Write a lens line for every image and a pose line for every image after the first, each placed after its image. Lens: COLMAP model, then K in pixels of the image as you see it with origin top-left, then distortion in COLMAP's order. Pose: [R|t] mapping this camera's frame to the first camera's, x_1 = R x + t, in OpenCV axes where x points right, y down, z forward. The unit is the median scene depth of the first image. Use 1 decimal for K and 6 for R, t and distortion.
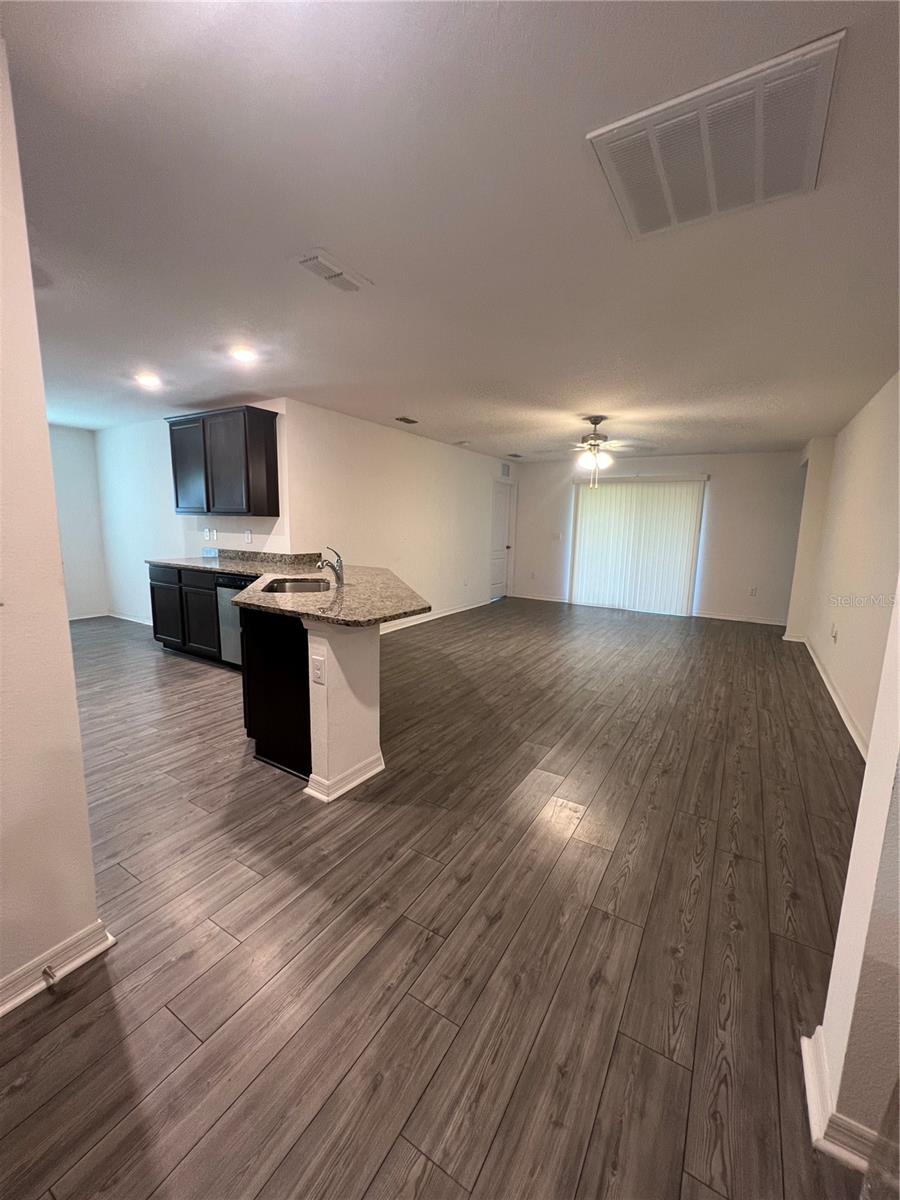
lens RADIAL K [[480.8, 0, 453.2], [0, 480.8, 605.0], [0, 0, 1]] dist [-0.000320, 0.000477]
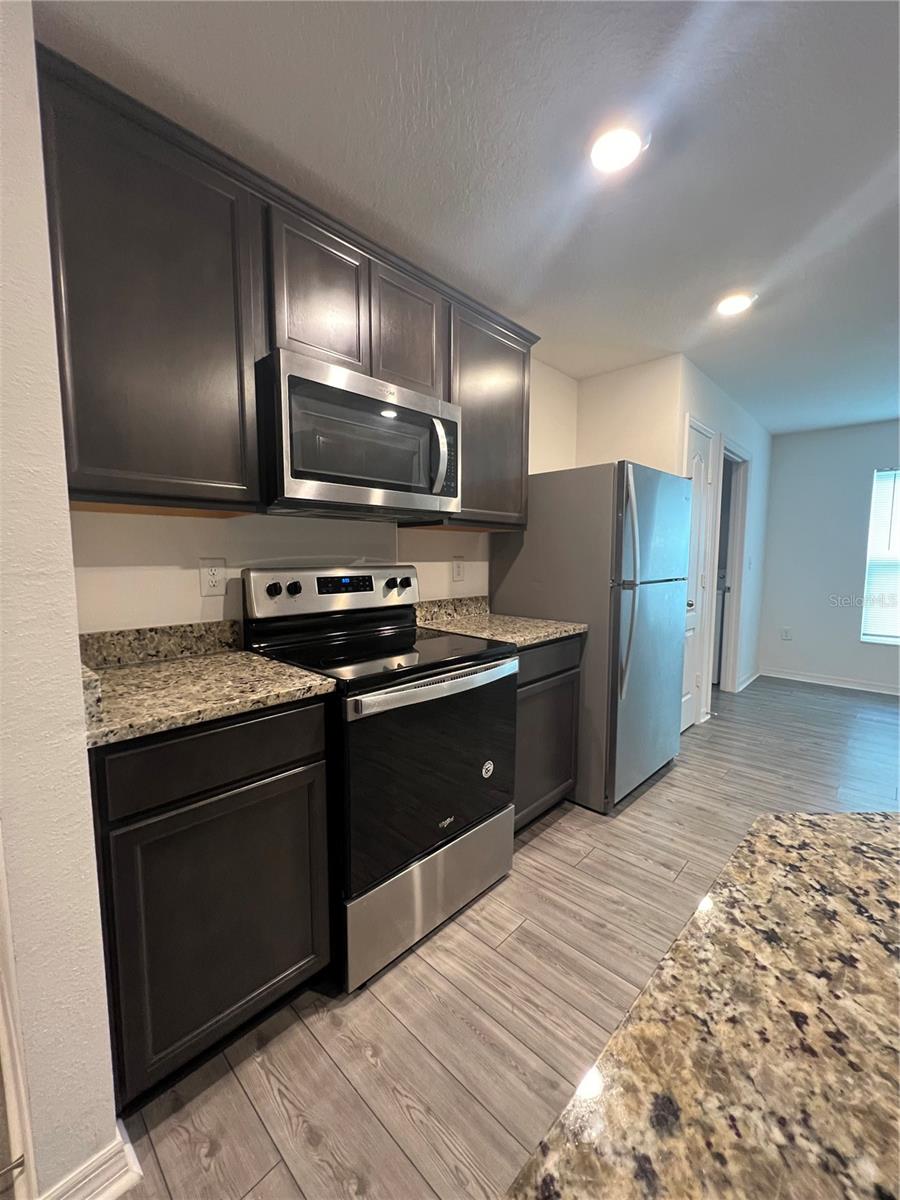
lens RADIAL K [[480.8, 0, 450.4], [0, 480.8, 600.0], [0, 0, 1]] dist [-0.000320, 0.000477]
pose [[-0.212615, 0.068955, -0.974700, -0.108970], [-0.166352, 0.980391, 0.105644, -0.068003], [0.962872, 0.184605, -0.196975, 0.495528]]
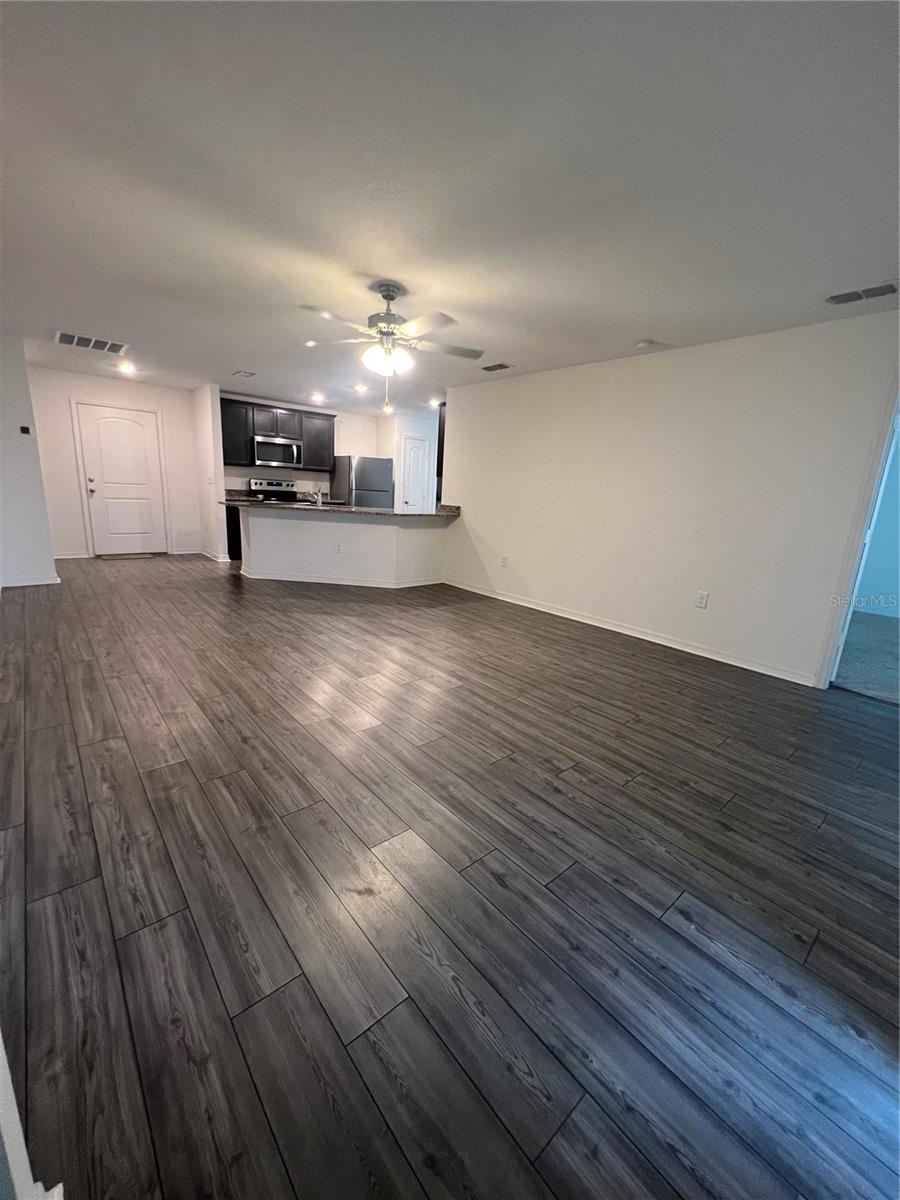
lens RADIAL K [[480.8, 0, 447.8], [0, 480.8, 604.5], [0, 0, 1]] dist [-0.000320, 0.000477]
pose [[-0.317020, 0.184642, -0.930272, 1.023891], [-0.217903, 0.940446, 0.260919, -0.205959], [0.923047, 0.285426, -0.257907, 1.494093]]
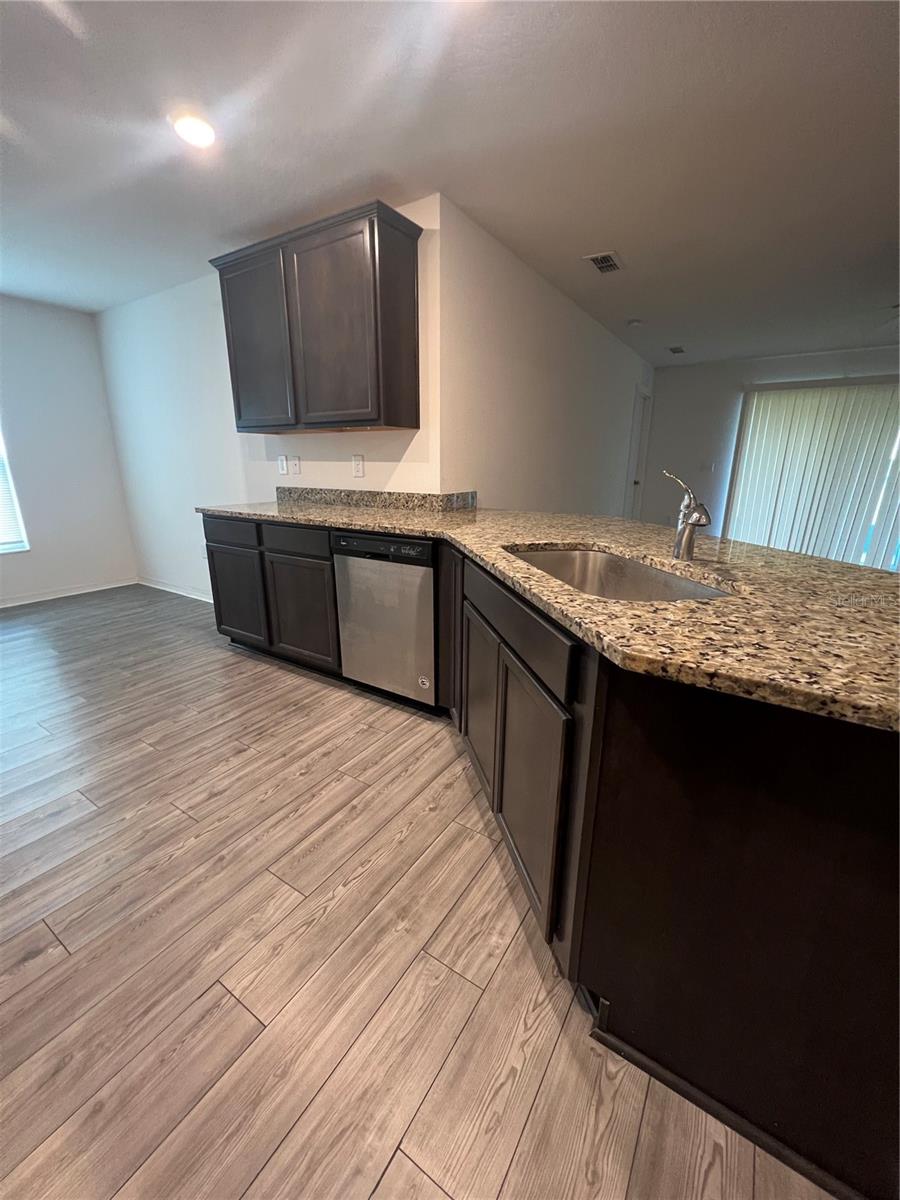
lens RADIAL K [[480.8, 0, 448.9], [0, 480.8, 603.0], [0, 0, 1]] dist [-0.000320, 0.000477]
pose [[0.999471, -0.007418, -0.031676, -0.316094], [0.011053, 0.993165, 0.116195, -0.042087], [0.030597, -0.116483, 0.992721, 0.405830]]
